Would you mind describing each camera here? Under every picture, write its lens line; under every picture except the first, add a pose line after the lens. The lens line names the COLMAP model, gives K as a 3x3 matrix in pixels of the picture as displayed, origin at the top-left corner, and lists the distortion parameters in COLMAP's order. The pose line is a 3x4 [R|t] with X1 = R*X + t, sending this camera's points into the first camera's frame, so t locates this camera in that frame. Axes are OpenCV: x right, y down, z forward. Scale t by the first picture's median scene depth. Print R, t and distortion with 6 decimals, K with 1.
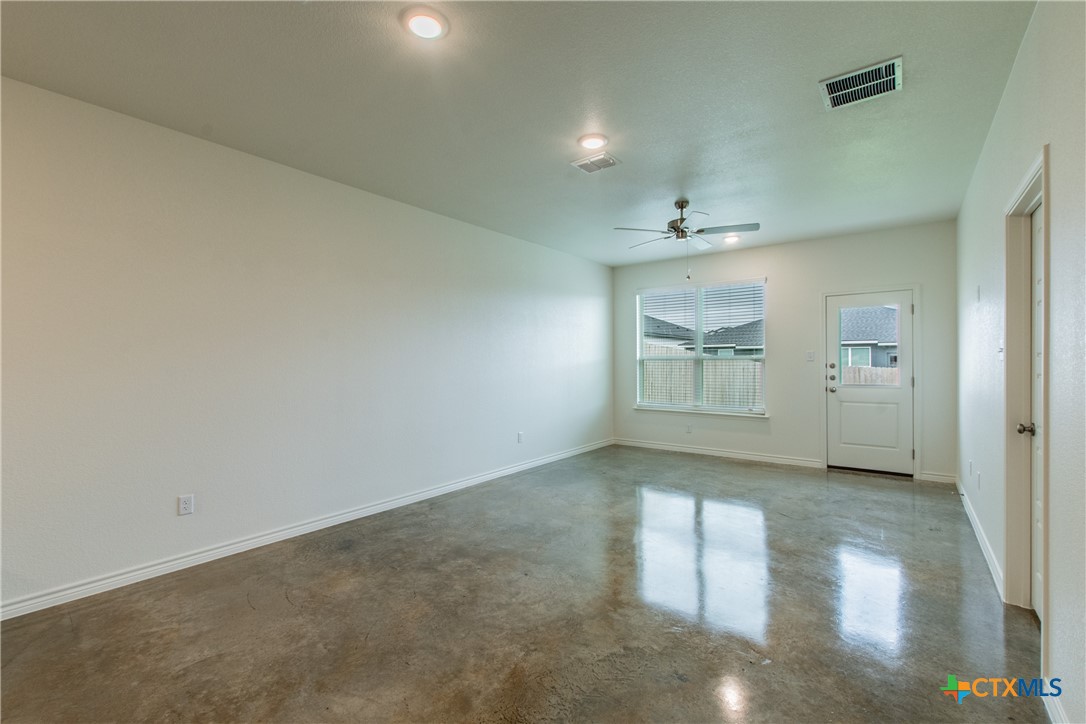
lens RADIAL K [[470.0, 0, 547.3], [0, 470.0, 364.1], [0, 0, 1]] dist [0.004362, -0.001507]
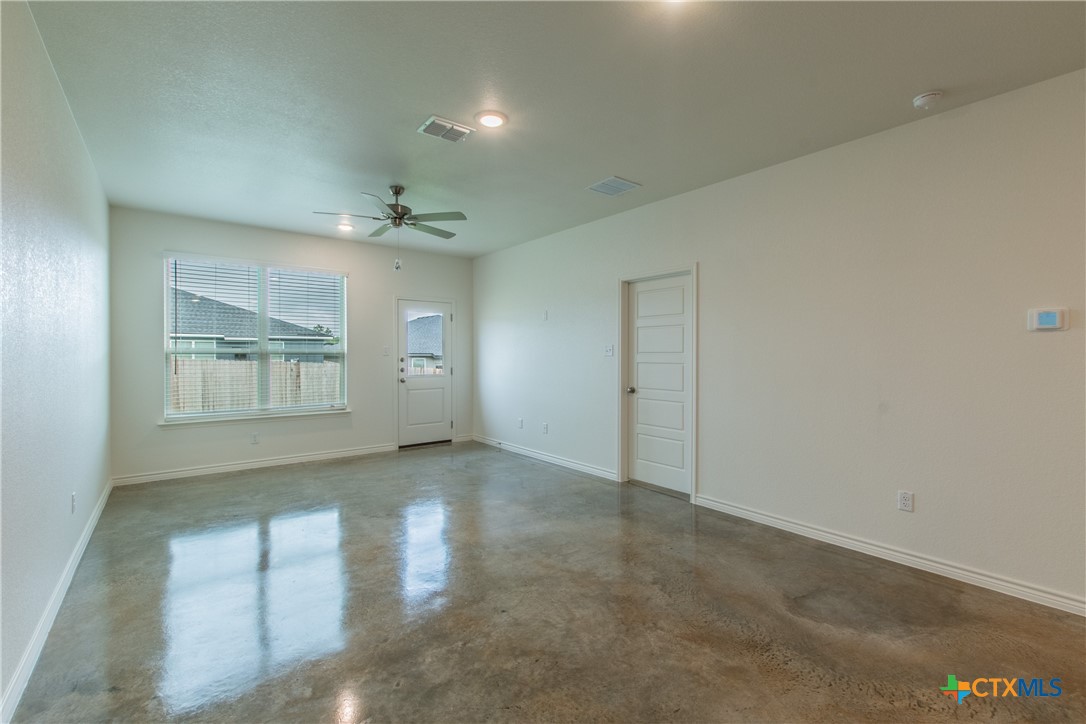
lens RADIAL K [[470.0, 0, 550.6], [0, 470.0, 353.3], [0, 0, 1]] dist [0.004362, -0.001507]
pose [[0.234977, 0.007690, 0.971971, -0.468469], [0.003050, 0.999958, -0.008649, -0.000823], [-0.971996, 0.004997, 0.234943, 0.403908]]
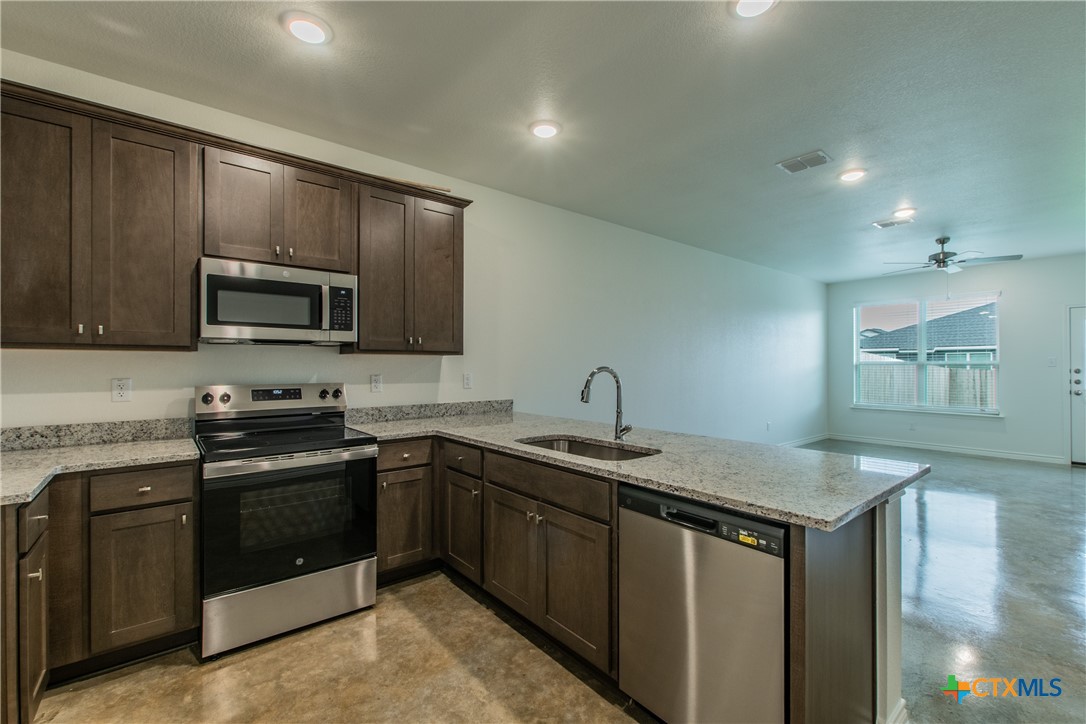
lens RADIAL K [[470.0, 0, 543.5], [0, 470.0, 364.9], [0, 0, 1]] dist [0.004362, -0.001507]
pose [[0.973704, 0.004807, -0.227765, -0.386299], [-0.006336, 0.999962, -0.005982, 0.003953], [0.227728, 0.007268, 0.973698, -0.384743]]
